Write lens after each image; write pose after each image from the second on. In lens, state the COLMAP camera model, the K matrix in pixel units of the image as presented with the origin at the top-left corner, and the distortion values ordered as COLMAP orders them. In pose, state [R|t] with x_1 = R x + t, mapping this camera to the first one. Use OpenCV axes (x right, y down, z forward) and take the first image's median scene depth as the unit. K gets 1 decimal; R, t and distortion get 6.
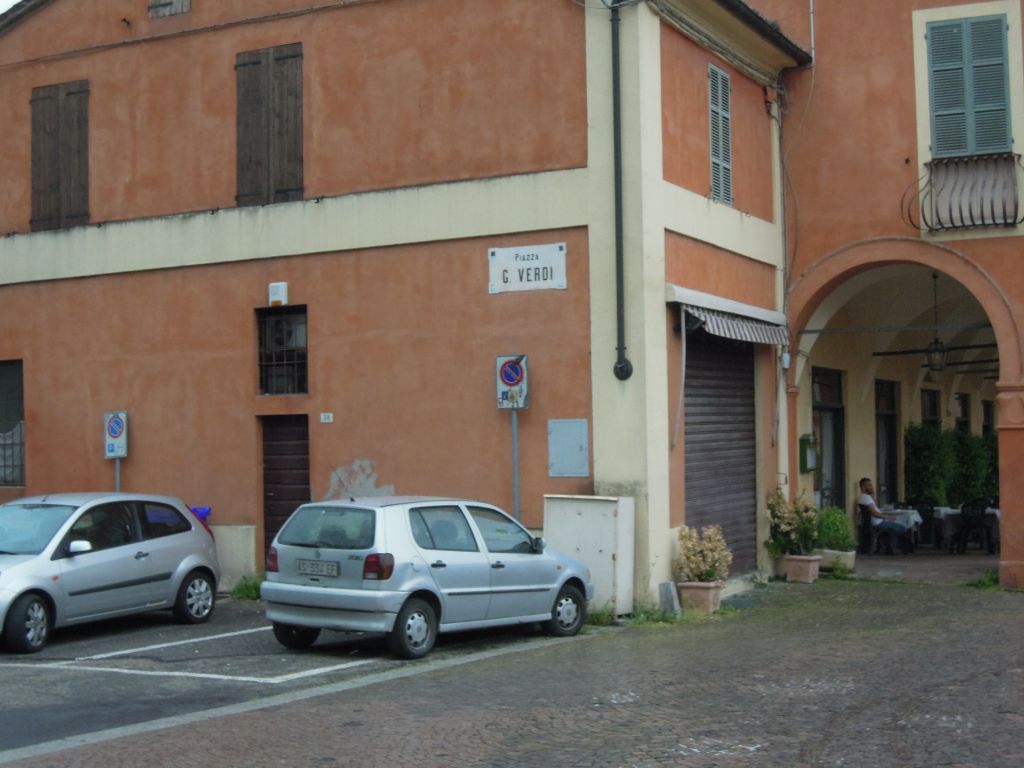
lens RADIAL K [[1626.4, 0, 511.6], [0, 1626.4, 384.3], [0, 0, 1]] dist [-0.010846, 0.000000]
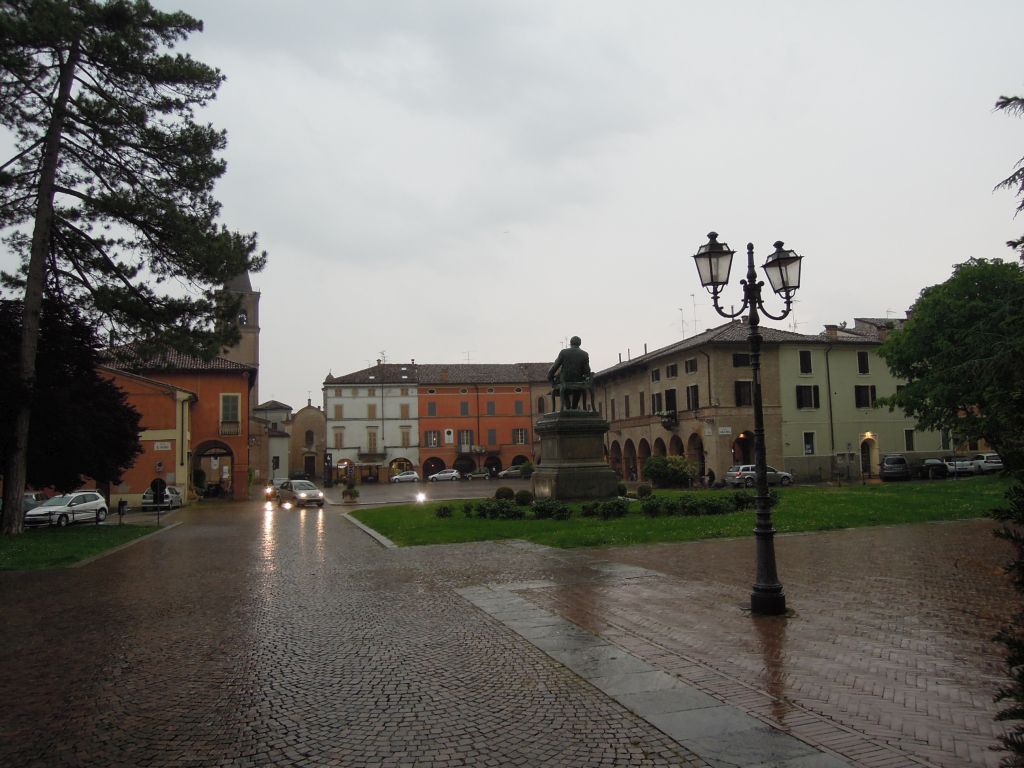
lens RADIAL K [[724.5, 0, 512.2], [0, 724.5, 385.8], [0, 0, 1]] dist [-0.028816, 0.000665]
pose [[0.707163, 0.061209, 0.704397, -0.896553], [-0.002141, 0.996427, -0.084436, -0.070965], [-0.707048, 0.058202, 0.704767, -1.619029]]
